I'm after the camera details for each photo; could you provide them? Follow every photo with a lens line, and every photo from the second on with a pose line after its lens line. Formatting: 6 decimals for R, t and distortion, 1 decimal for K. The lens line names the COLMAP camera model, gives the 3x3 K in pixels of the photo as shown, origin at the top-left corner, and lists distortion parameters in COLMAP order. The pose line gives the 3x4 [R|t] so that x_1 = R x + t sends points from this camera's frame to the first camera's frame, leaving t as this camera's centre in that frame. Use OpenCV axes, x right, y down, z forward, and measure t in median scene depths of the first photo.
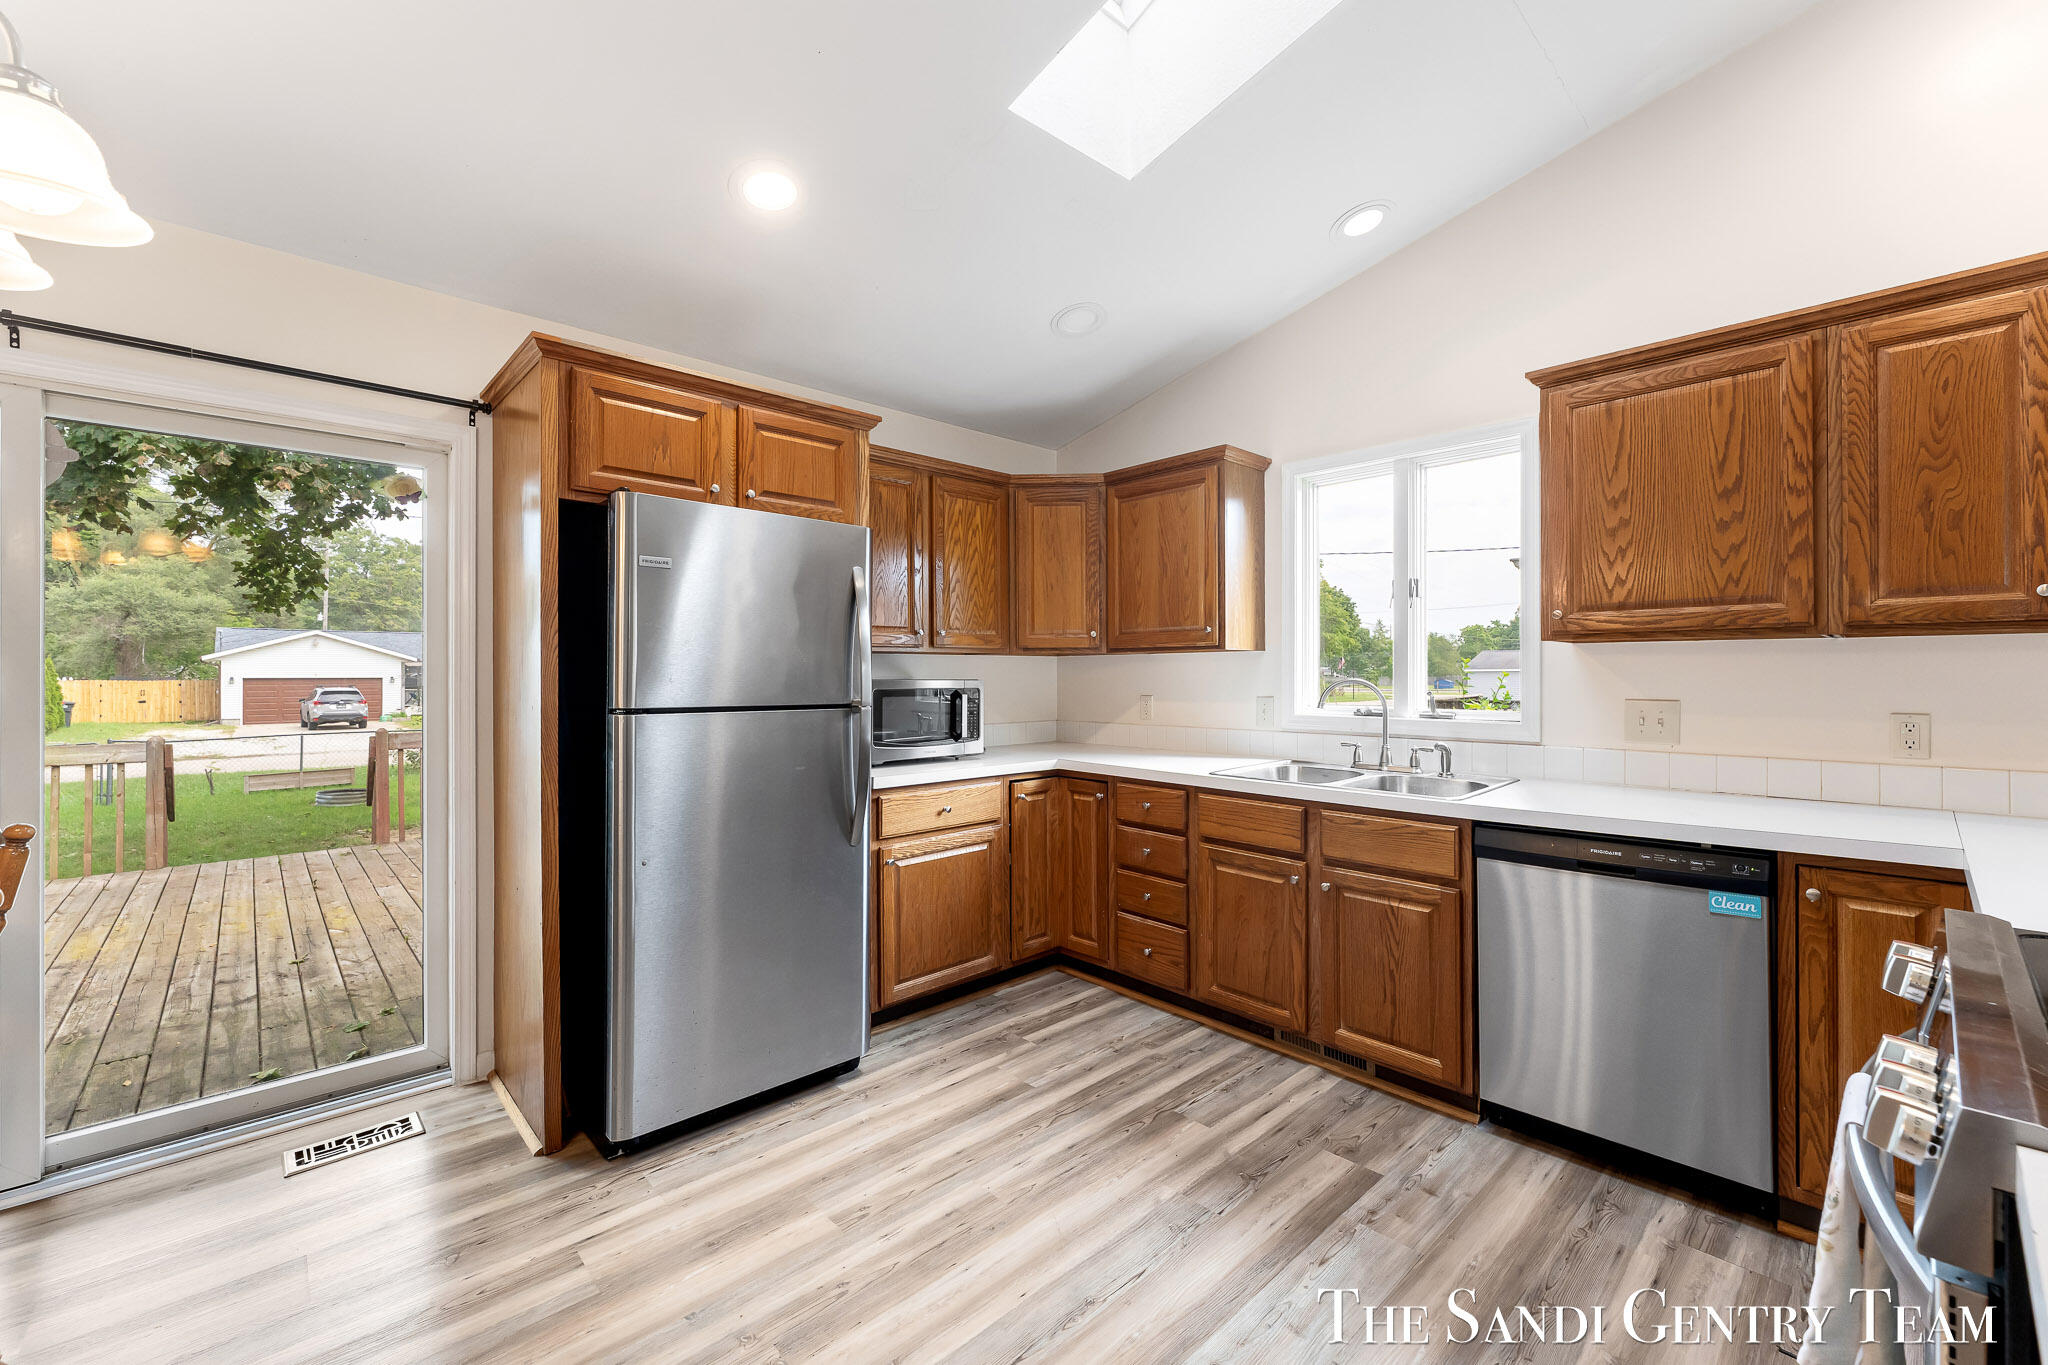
lens RADIAL K [[828.2, 0, 1012.6], [0, 828.2, 669.5], [0, 0, 1]] dist [-0.000183, -0.000293]
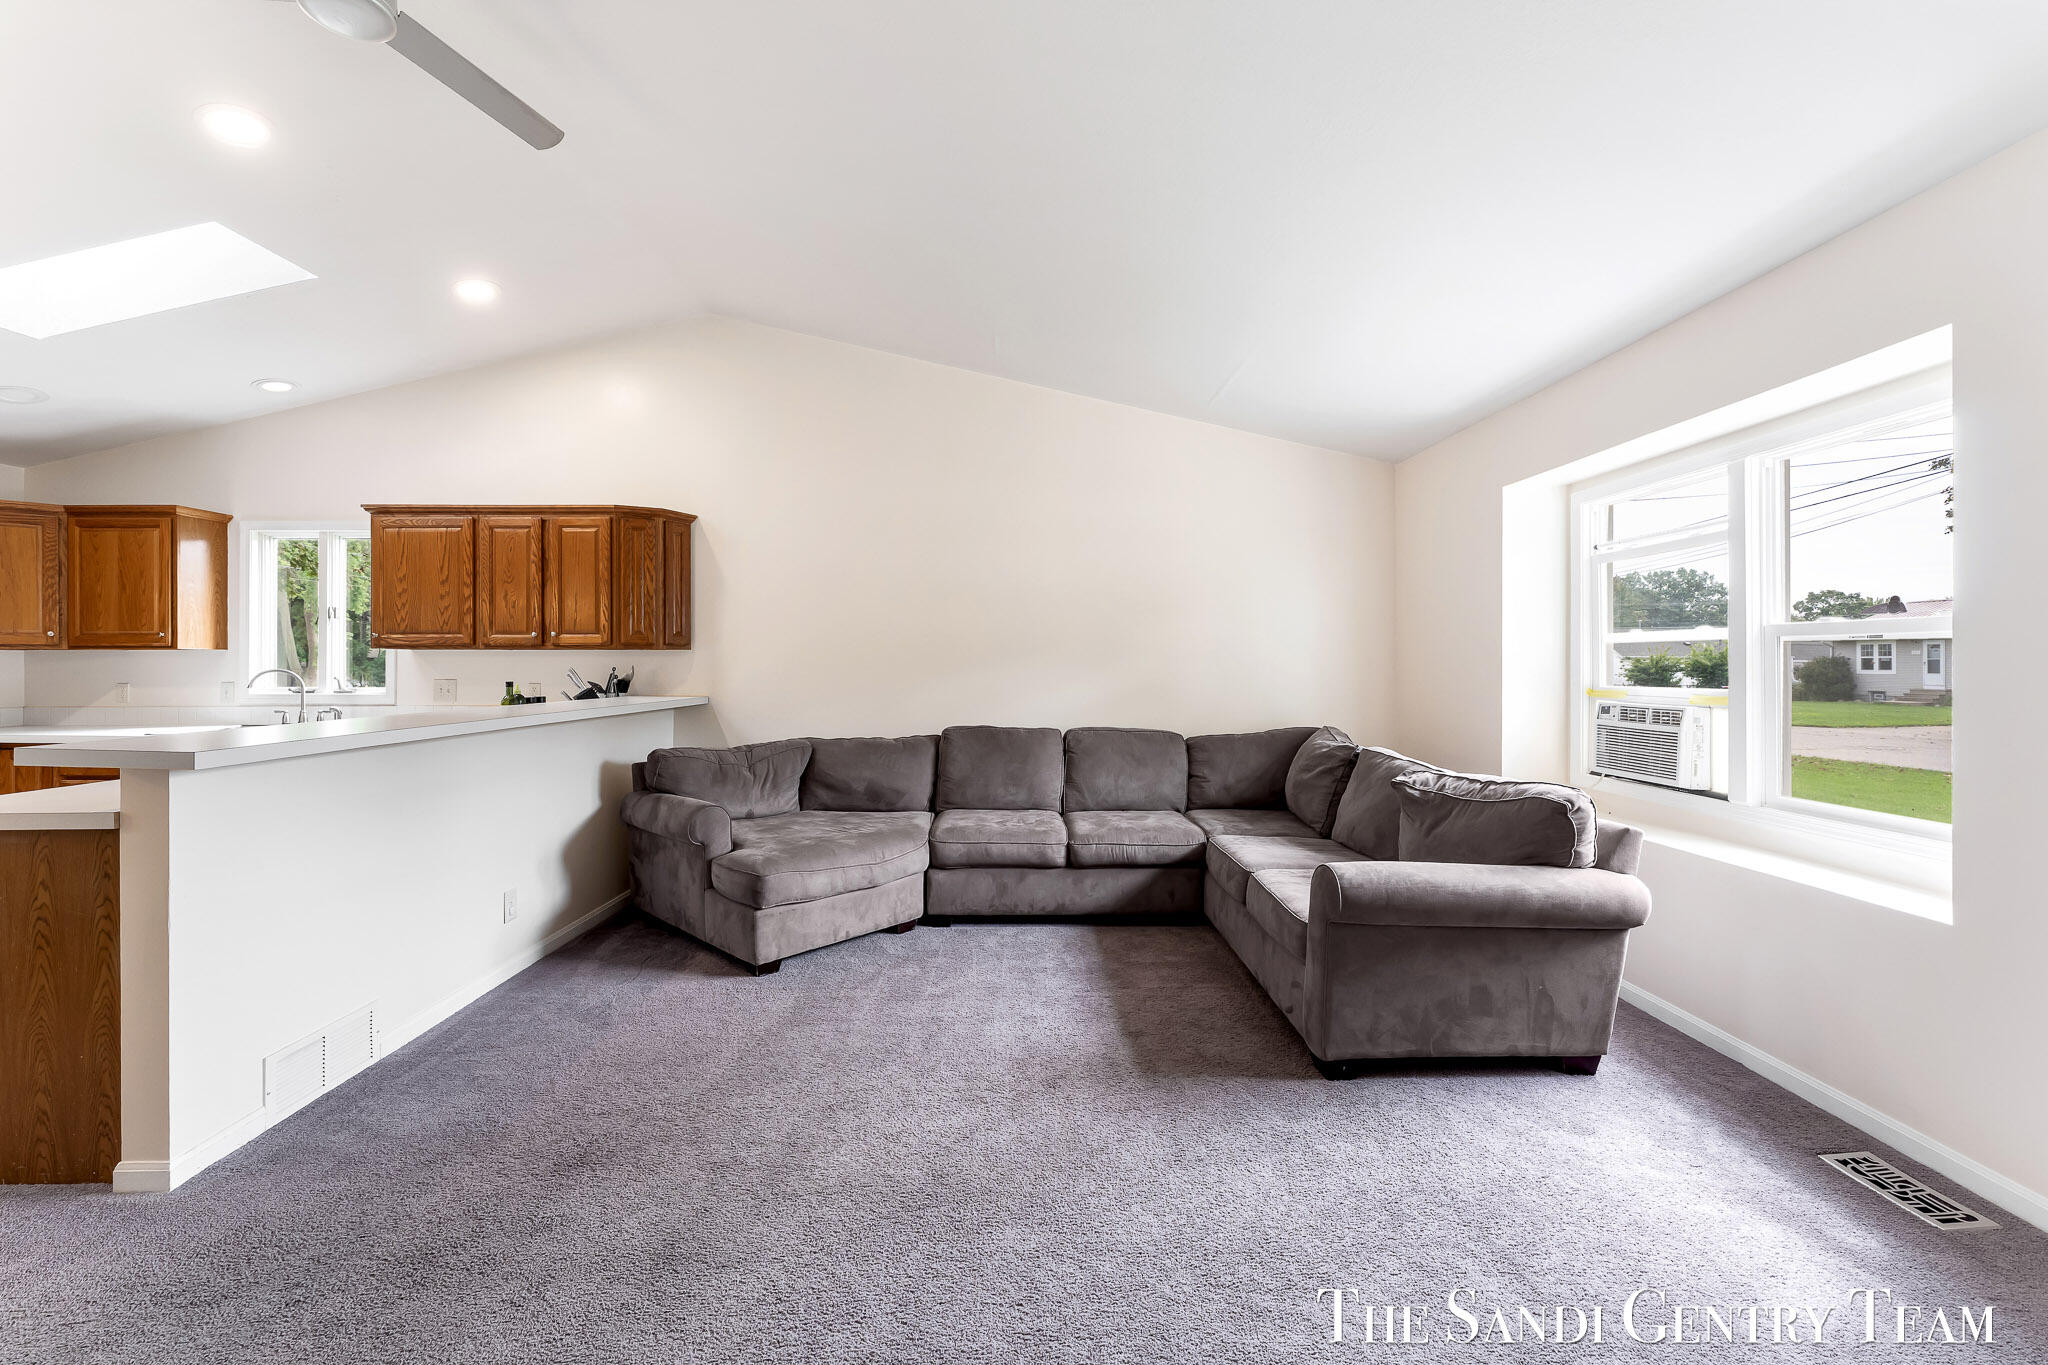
lens RADIAL K [[828.2, 0, 971.8], [0, 828.2, 661.9], [0, 0, 1]] dist [-0.000183, -0.000293]
pose [[0.688688, 0.005150, 0.725039, 0.217705], [-0.006367, 0.999979, -0.001054, -0.011826], [-0.725030, -0.003891, 0.688707, -1.243586]]
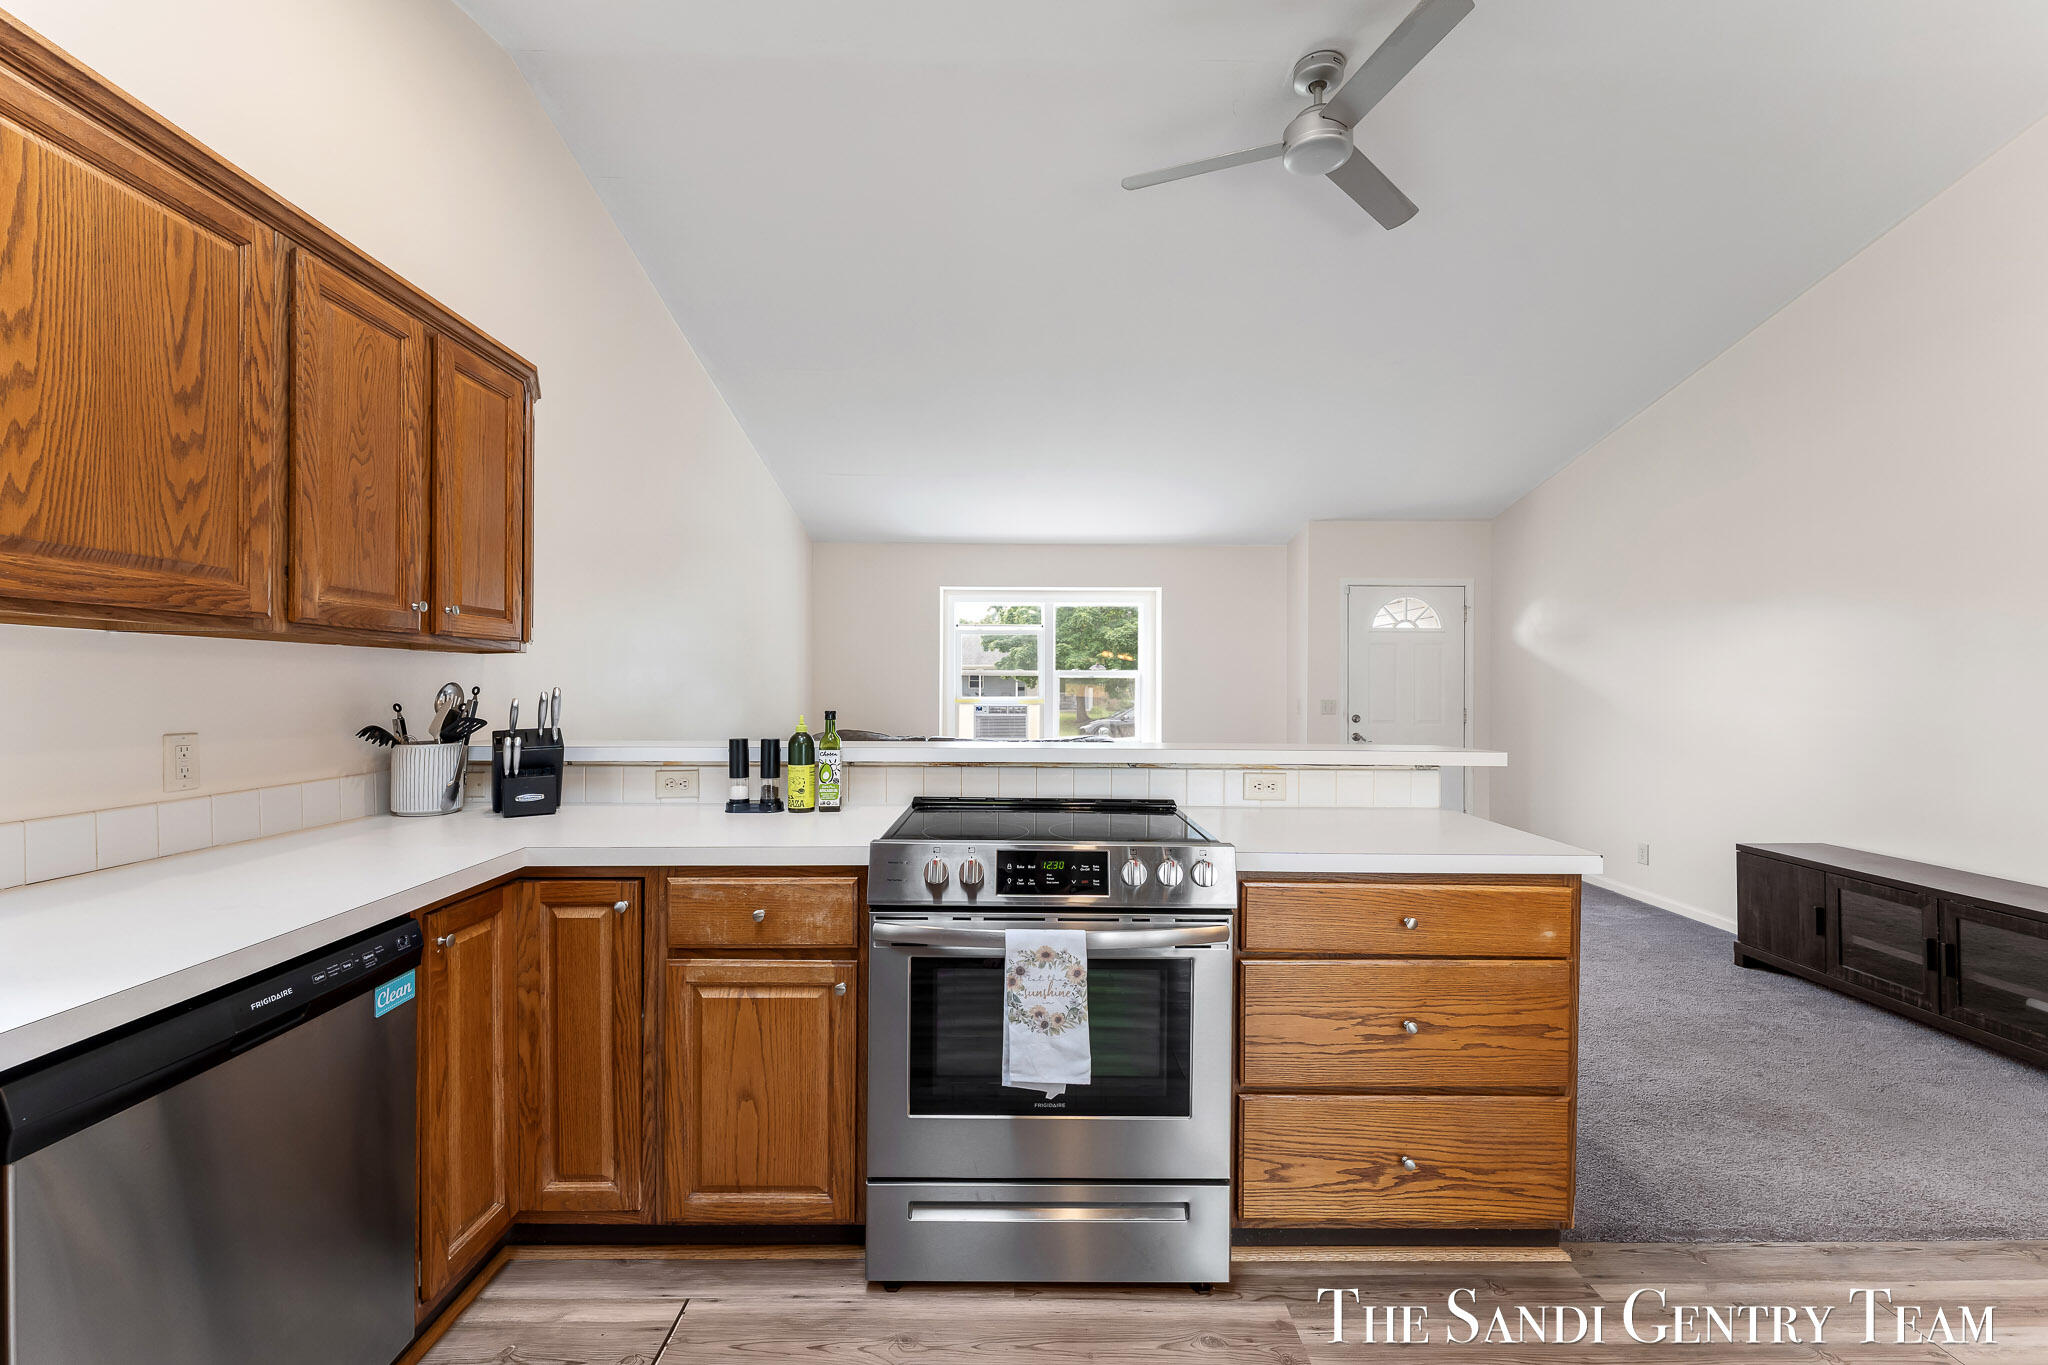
lens RADIAL K [[828.2, 0, 1008.4], [0, 828.2, 690.0], [0, 0, 1]] dist [-0.000183, -0.000293]
pose [[-0.724398, -0.001803, 0.689379, -0.029205], [-0.005996, 0.999975, -0.003686, 0.007934], [-0.689356, -0.006804, -0.724391, 0.874656]]
